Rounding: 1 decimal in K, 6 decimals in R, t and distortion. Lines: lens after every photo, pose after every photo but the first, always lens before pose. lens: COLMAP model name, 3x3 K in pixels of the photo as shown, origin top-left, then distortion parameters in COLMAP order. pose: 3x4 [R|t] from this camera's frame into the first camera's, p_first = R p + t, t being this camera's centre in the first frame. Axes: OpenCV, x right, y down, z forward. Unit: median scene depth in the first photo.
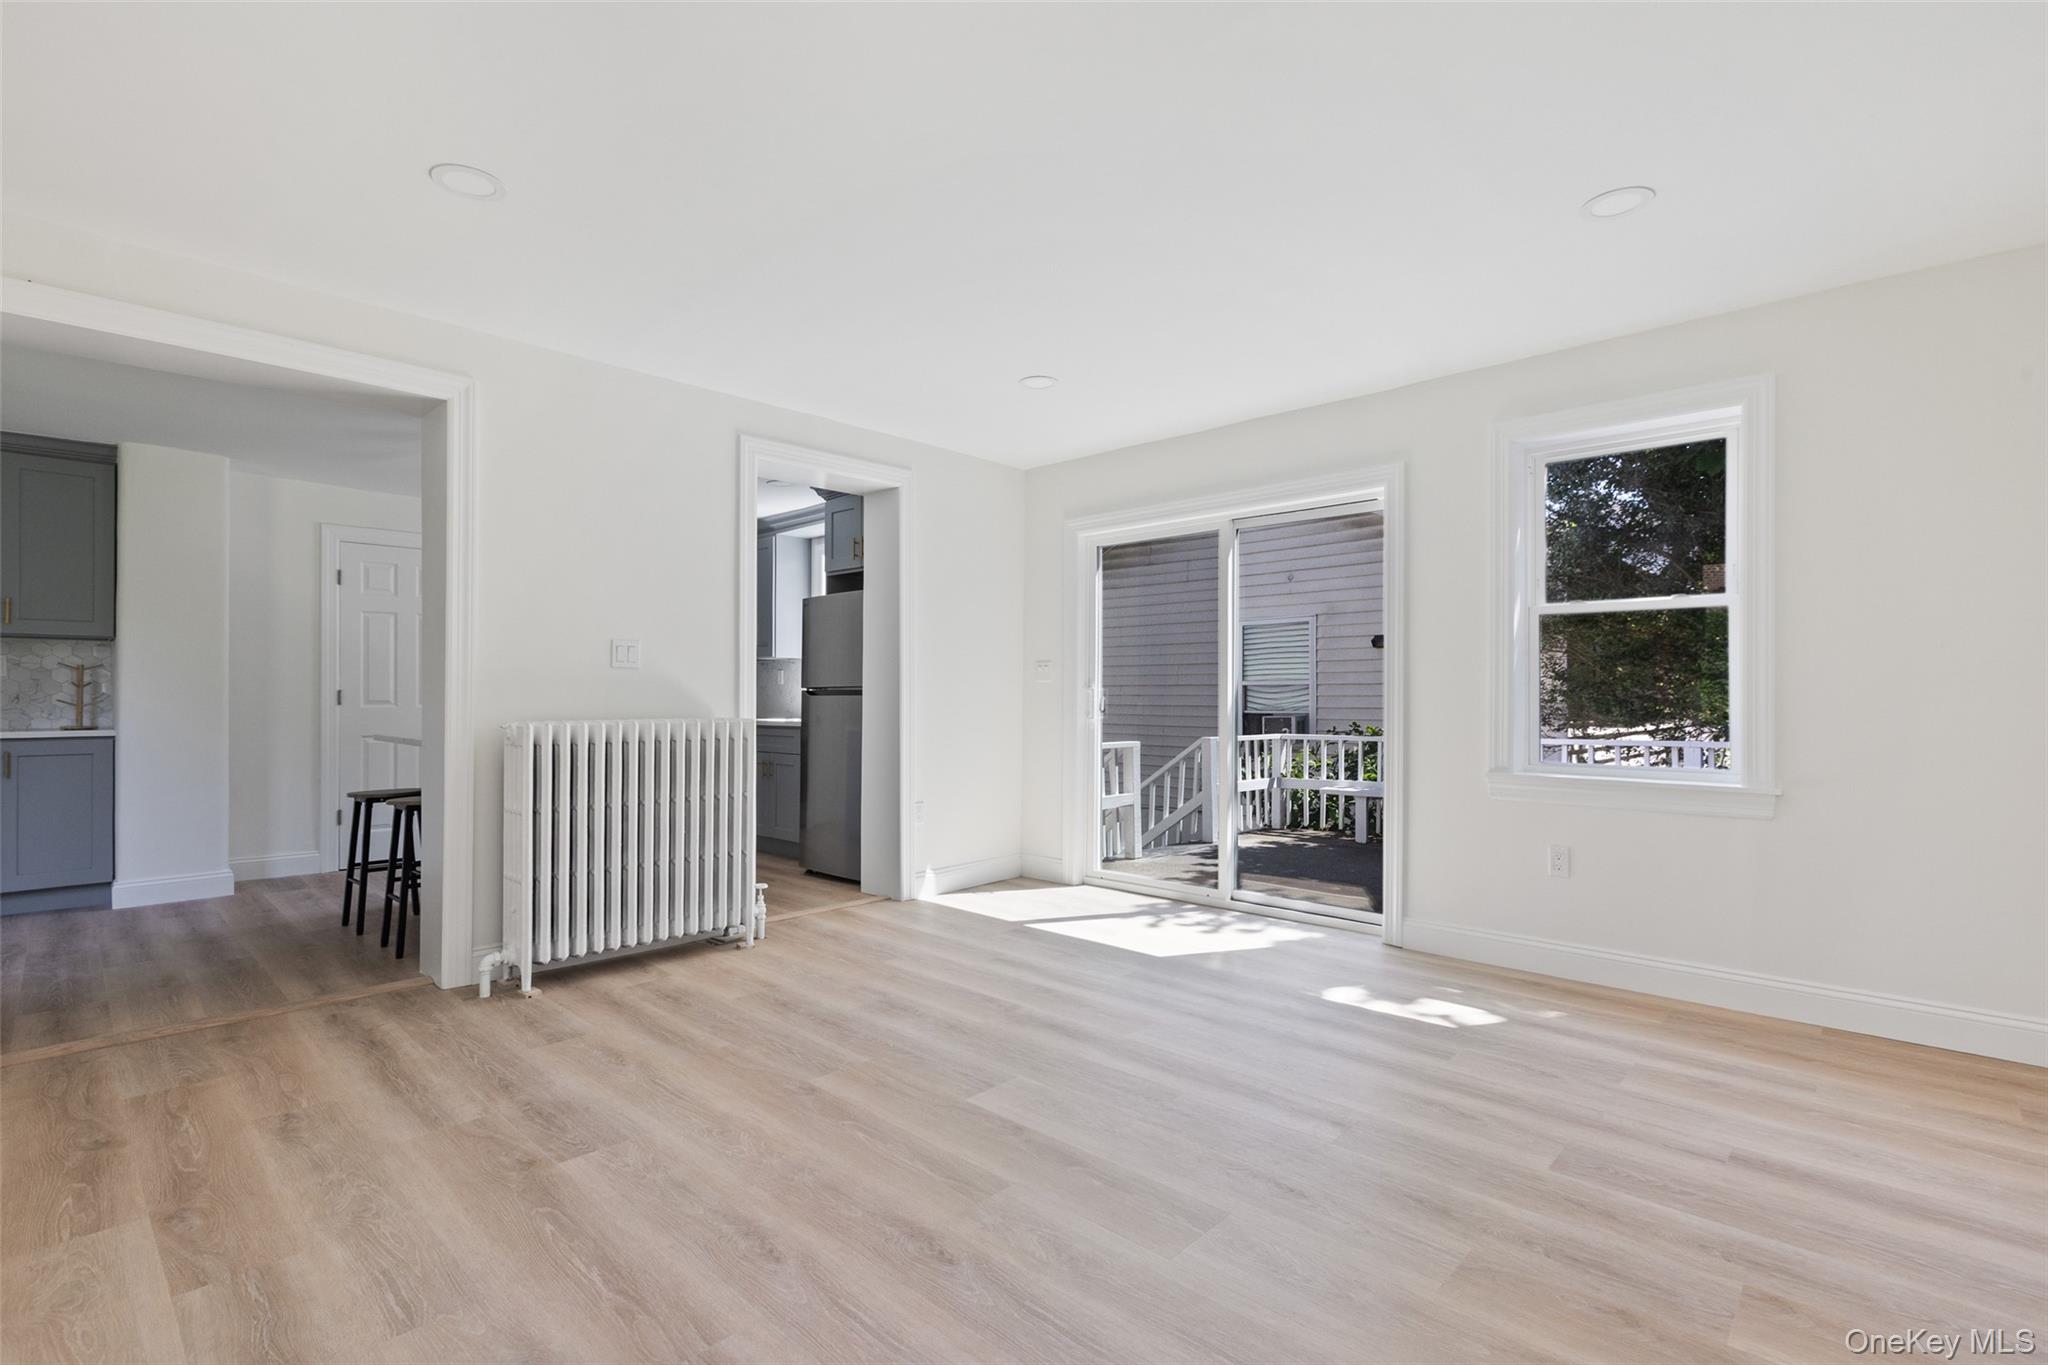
lens RADIAL K [[928.0, 0, 1024.0], [0, 928.0, 682.5], [0, 0, 1]] dist [0.001047, 0.000422]
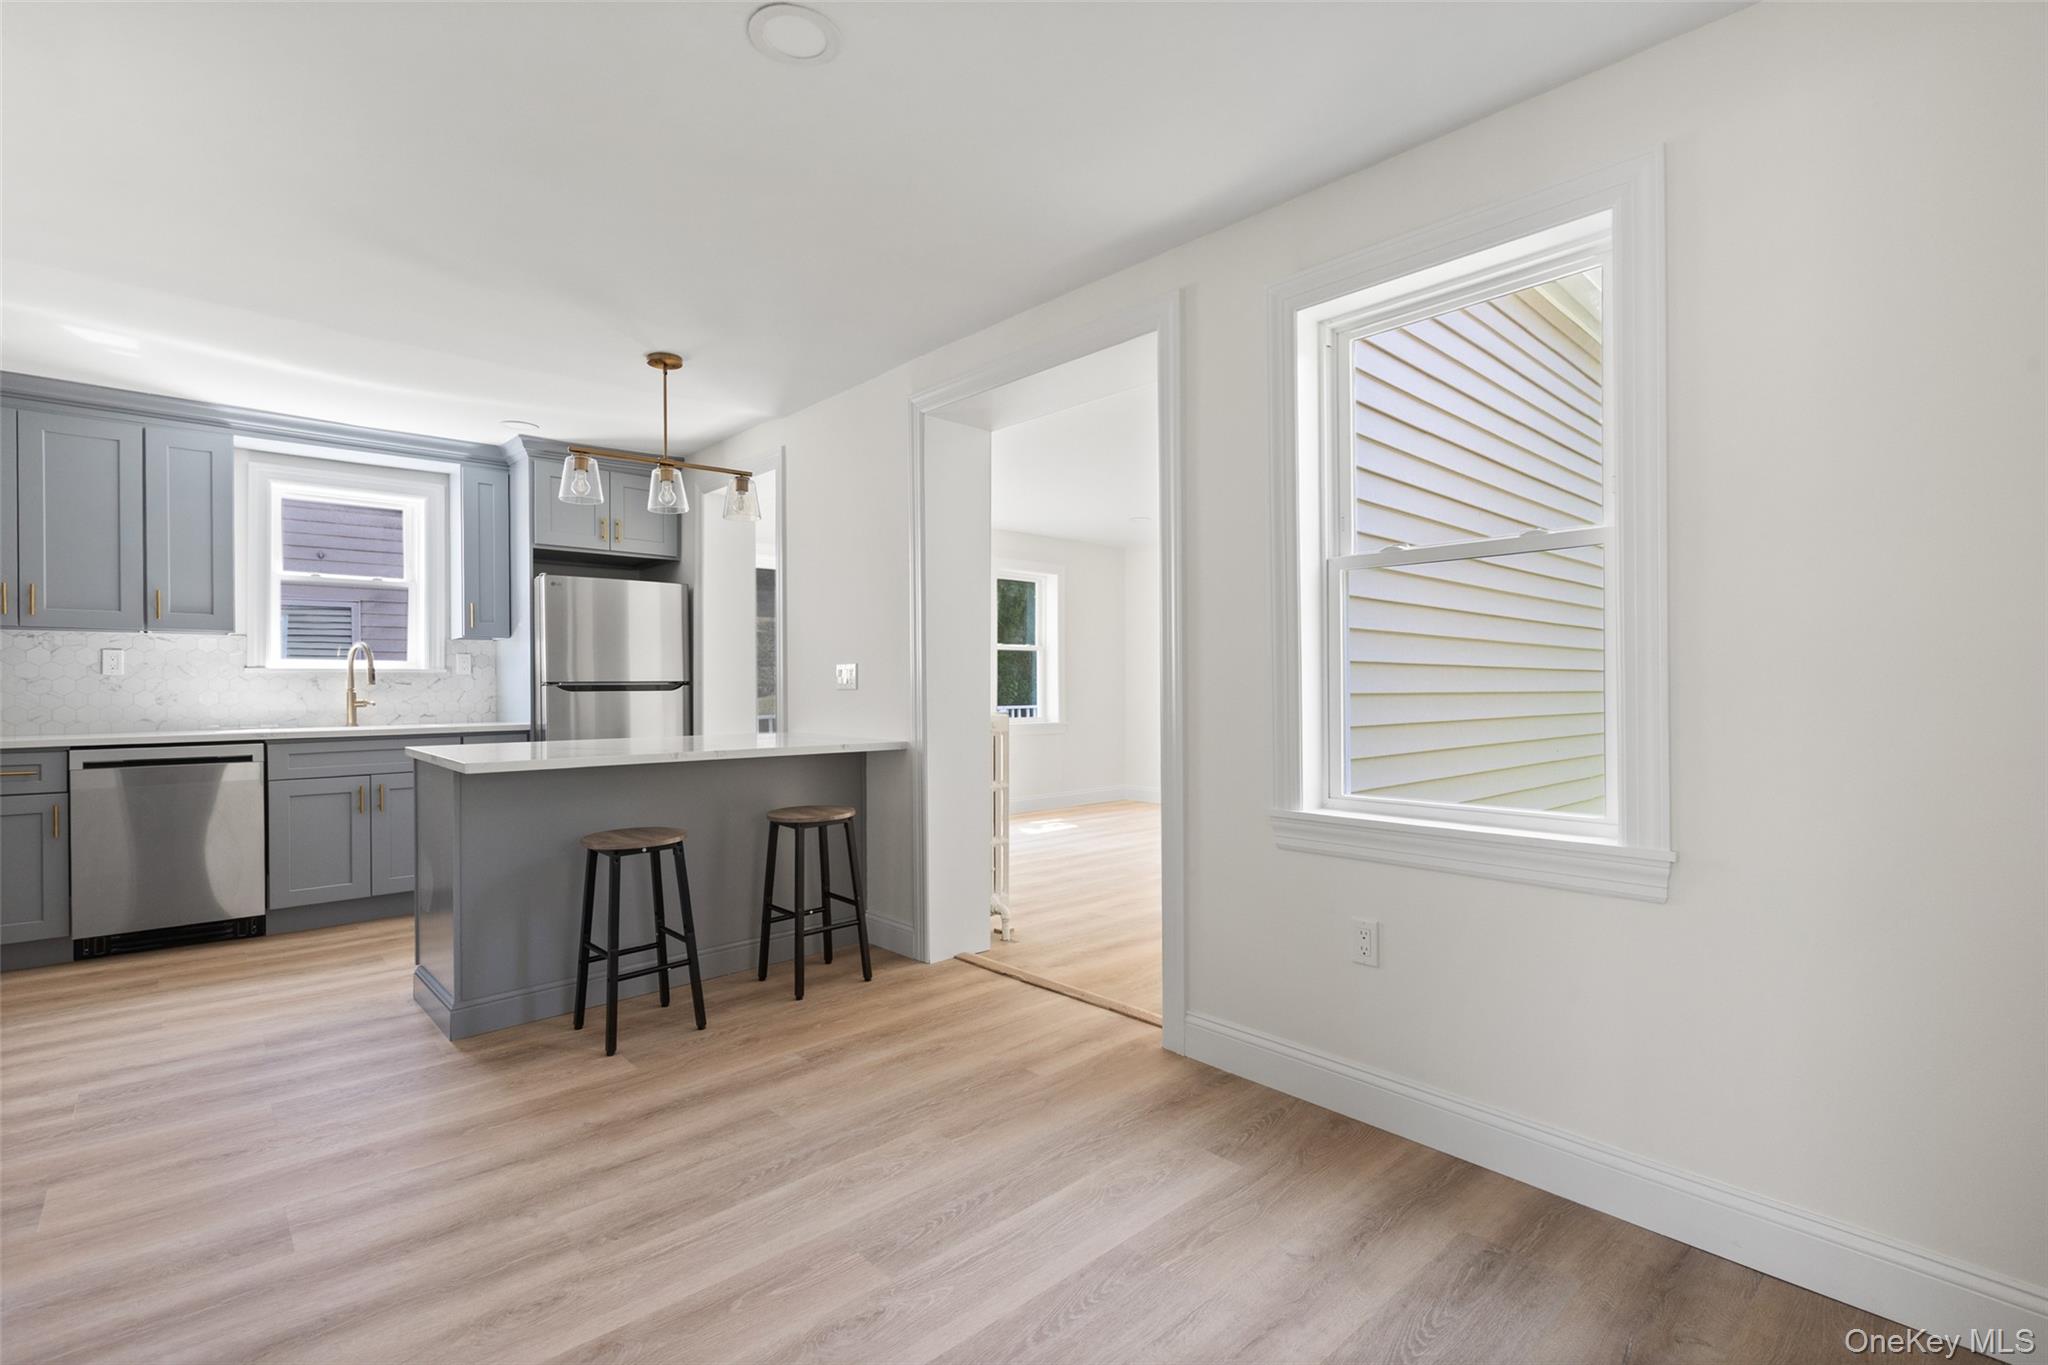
lens RADIAL K [[928.0, 0, 1024.0], [0, 928.0, 682.5], [0, 0, 1]] dist [0.001047, 0.000422]
pose [[0.071021, 0.001448, 0.997474, -1.331164], [-0.006679, 0.999977, -0.000976, 0.004742], [-0.997452, -0.006592, 0.071029, 0.670636]]
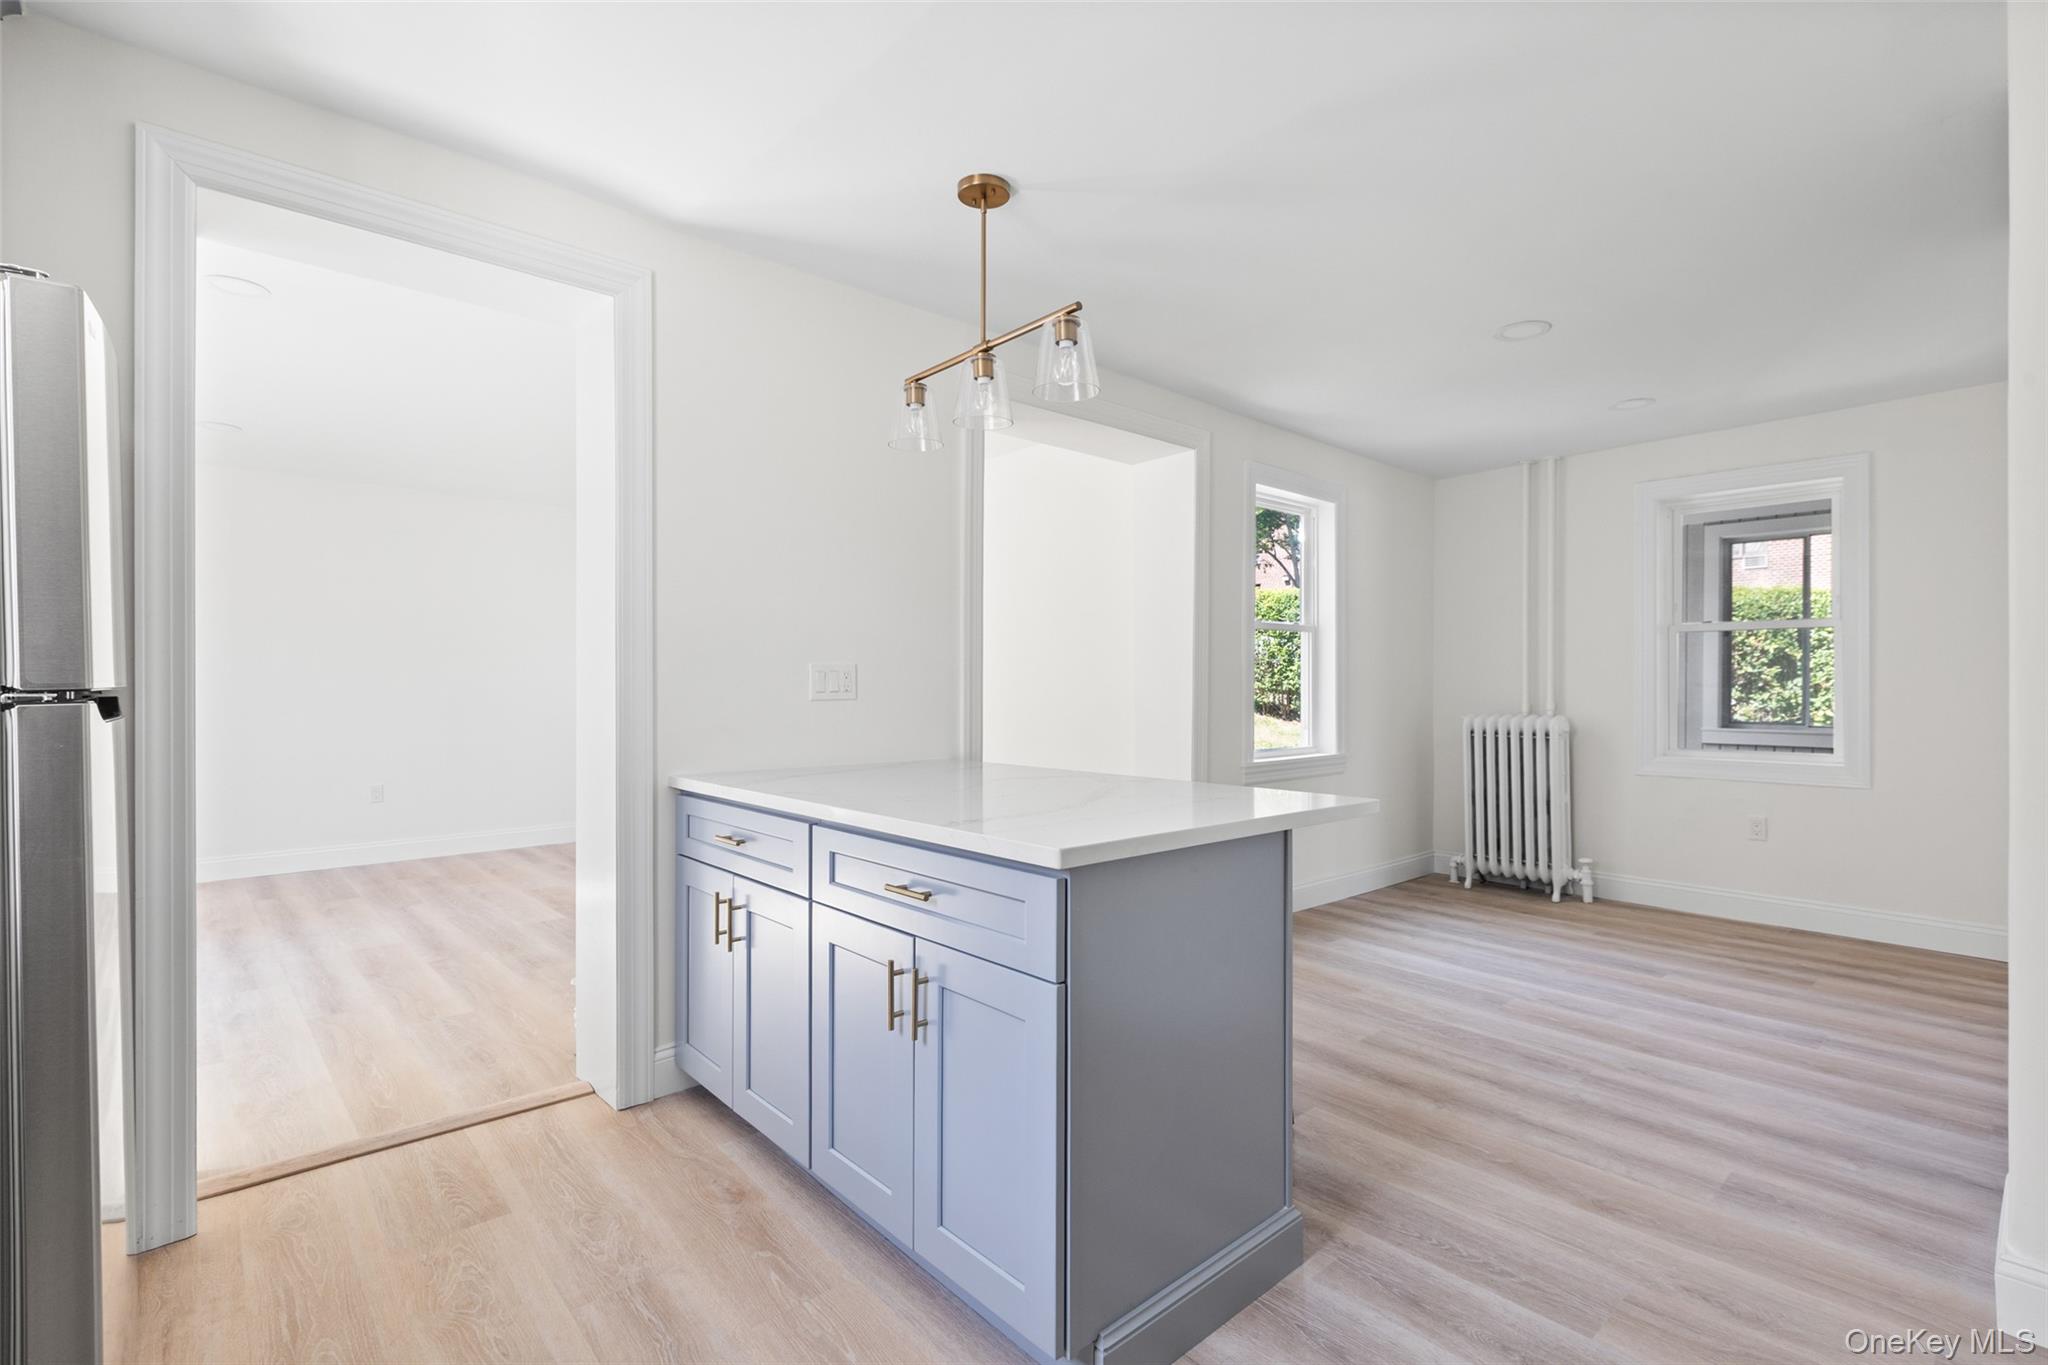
lens RADIAL K [[909.9, 0, 1024.0], [0, 909.9, 682.5], [0, 0, 1]] dist [0.001492, -0.000129]
pose [[-0.994517, -0.002684, 0.104544, -0.630550], [-0.003908, 0.999926, -0.011511, 0.006432], [-0.104505, -0.011856, -0.994454, 1.530167]]
